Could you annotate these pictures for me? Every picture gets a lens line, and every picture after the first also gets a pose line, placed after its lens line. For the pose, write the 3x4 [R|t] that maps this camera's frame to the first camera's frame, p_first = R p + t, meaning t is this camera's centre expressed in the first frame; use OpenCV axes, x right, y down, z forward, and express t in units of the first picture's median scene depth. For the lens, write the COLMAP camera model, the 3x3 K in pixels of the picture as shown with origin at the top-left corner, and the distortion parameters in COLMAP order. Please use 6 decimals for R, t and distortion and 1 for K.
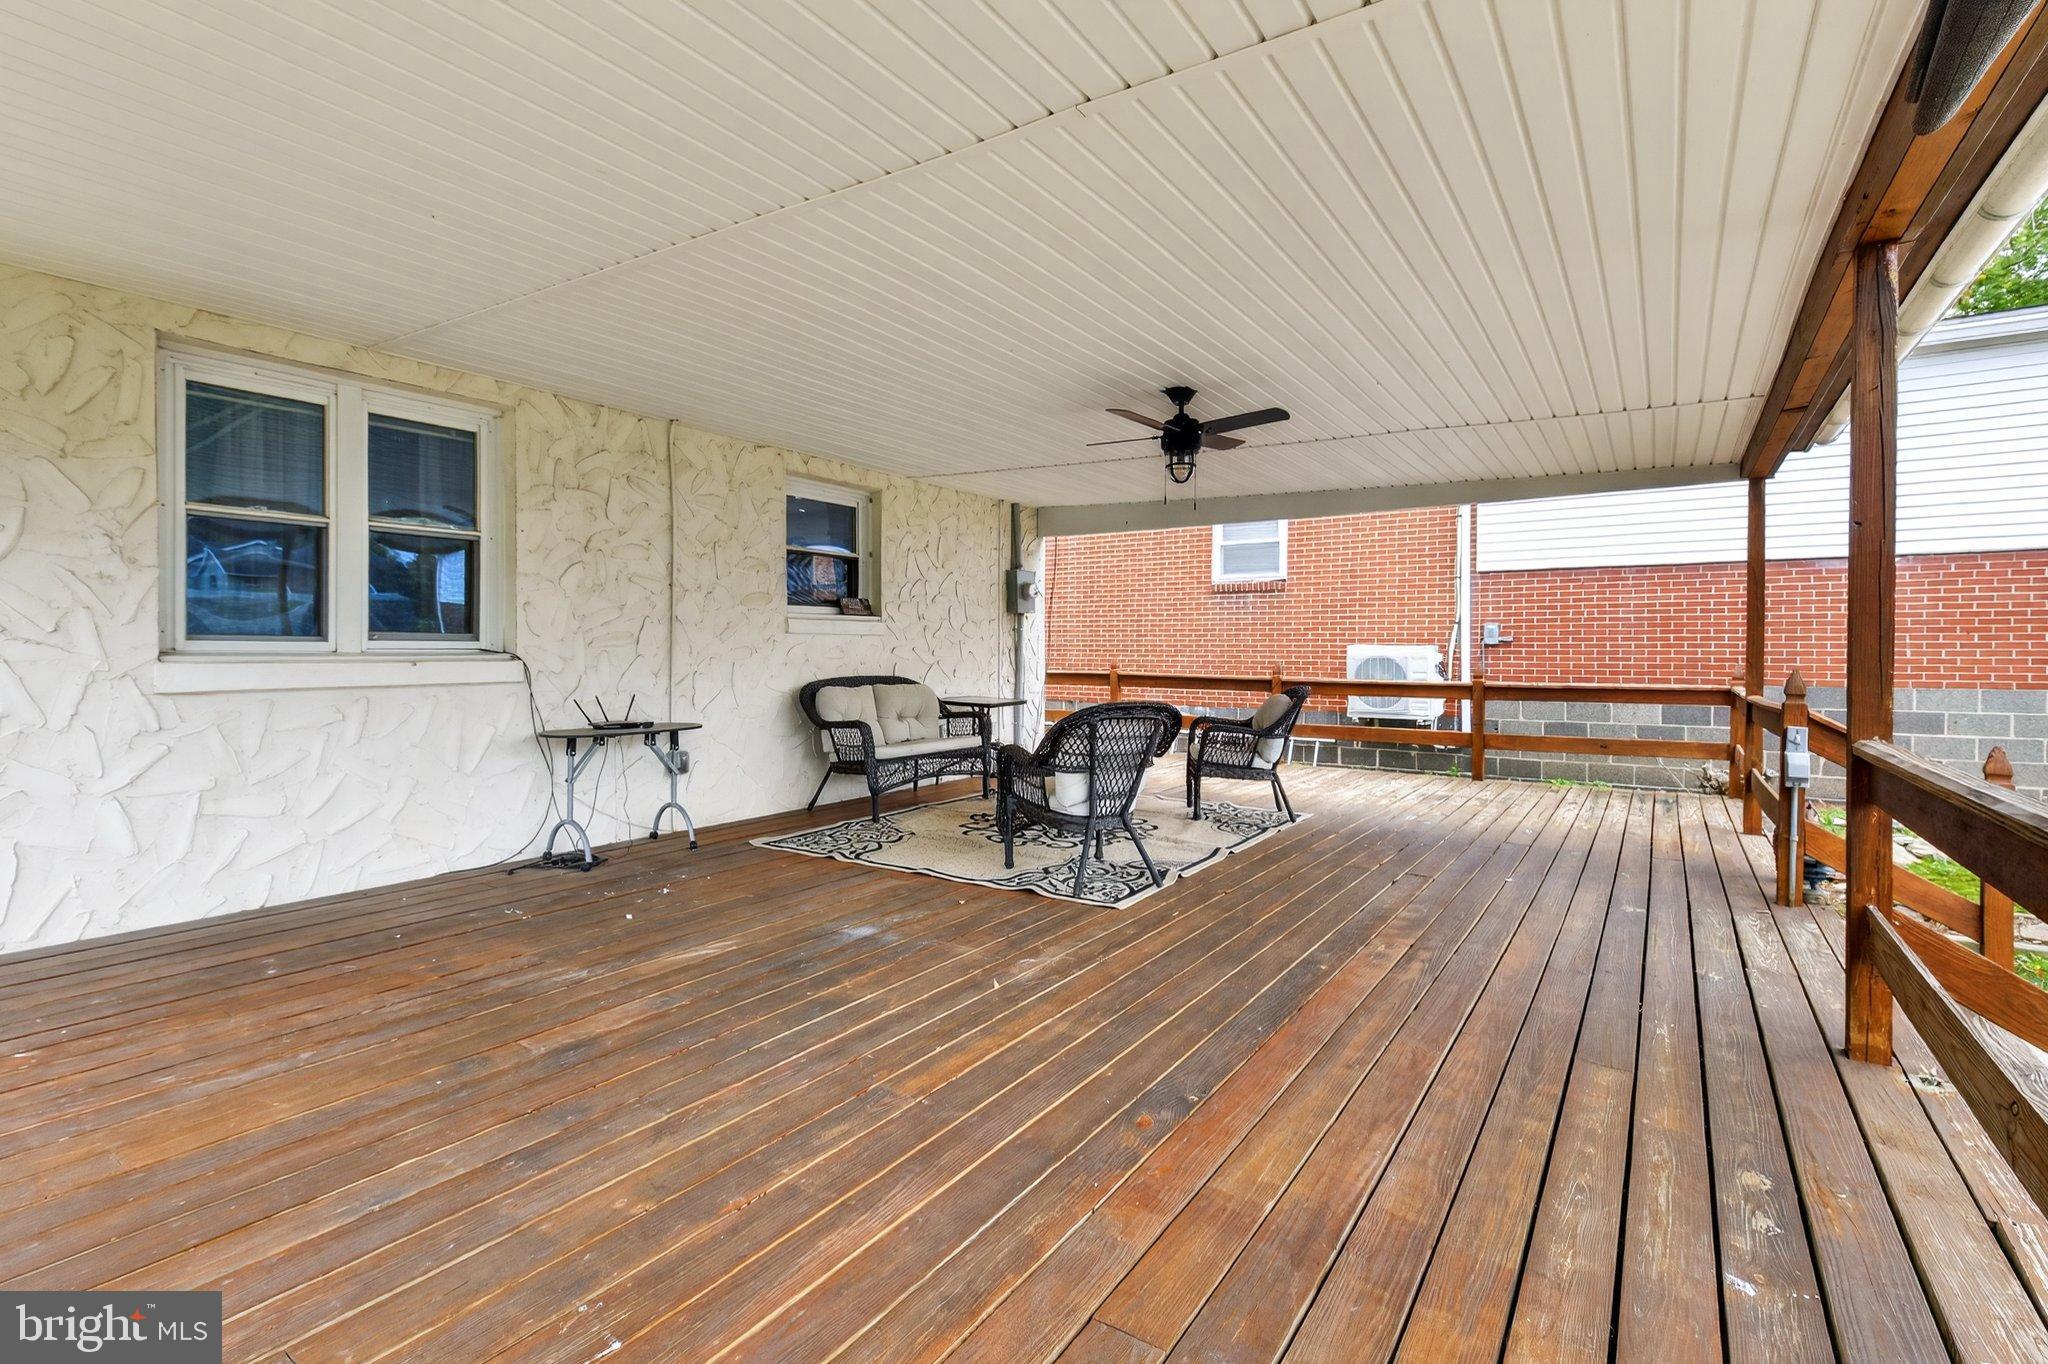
lens RADIAL K [[931.9, 0, 1028.6], [0, 931.9, 714.8], [0, 0, 1]] dist [-0.001533, -0.000349]
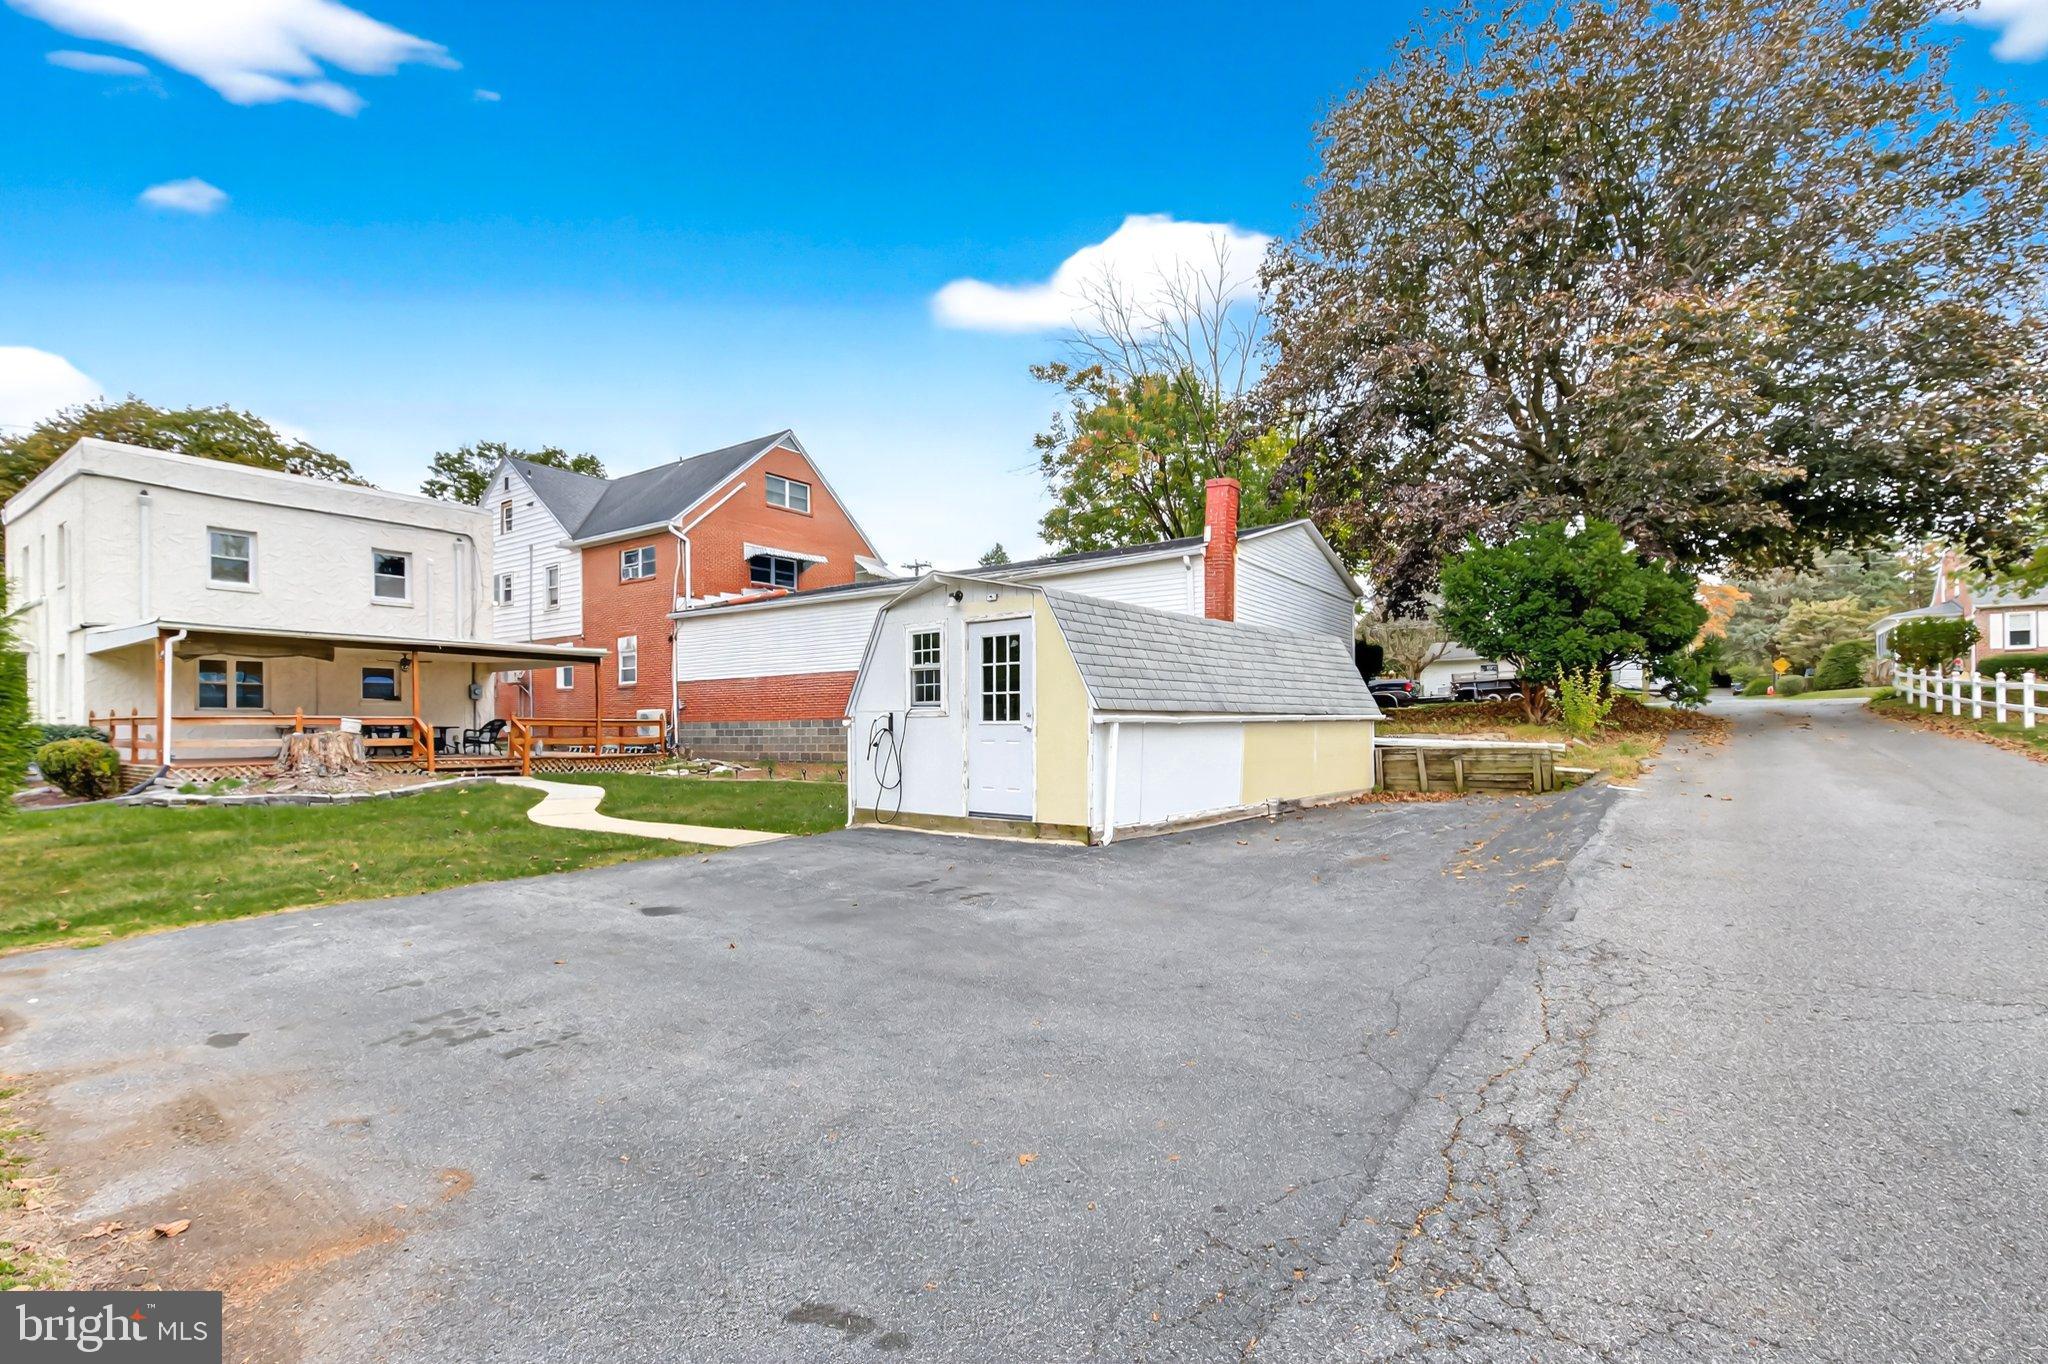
lens RADIAL K [[916.4, 0, 1021.7], [0, 916.4, 736.2], [0, 0, 1]] dist [-0.016265, -0.000439]
pose [[0.999869, -0.006957, -0.014612, 3.128968], [0.006121, 0.998385, -0.056480, 0.325188], [0.014982, 0.056383, 0.998297, -3.289971]]
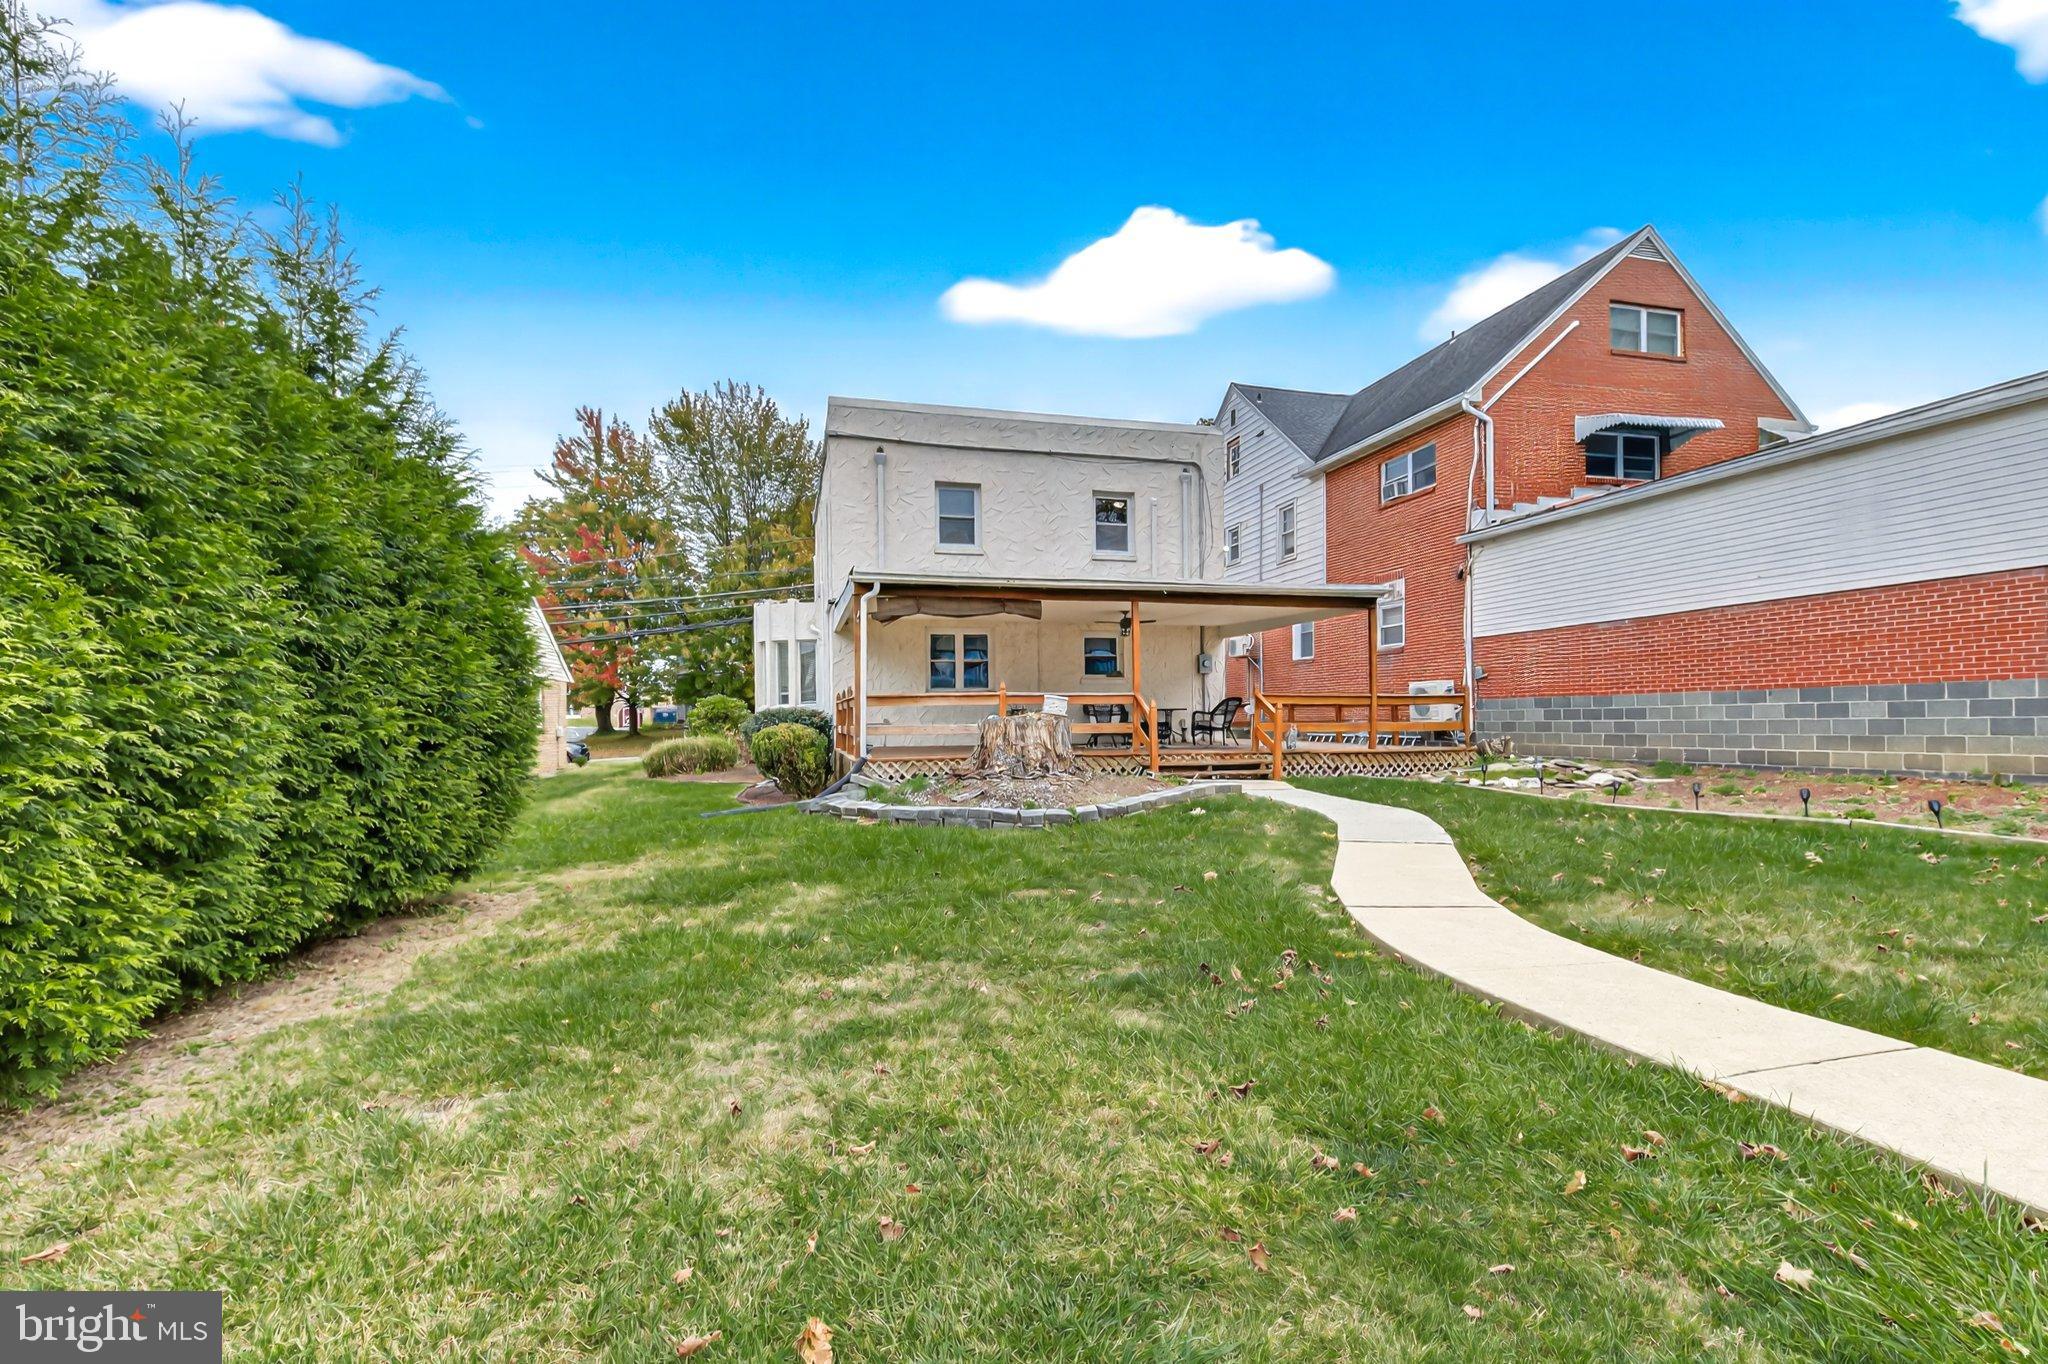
lens RADIAL K [[937.8, 0, 1047.0], [0, 937.8, 730.7], [0, 0, 1]] dist [0.001281, -0.000044]
pose [[0.759648, -0.000926, -0.650334, 2.132408], [-0.030894, 0.998819, -0.037509, 0.237254], [0.649600, 0.048586, 0.758722, -1.787156]]
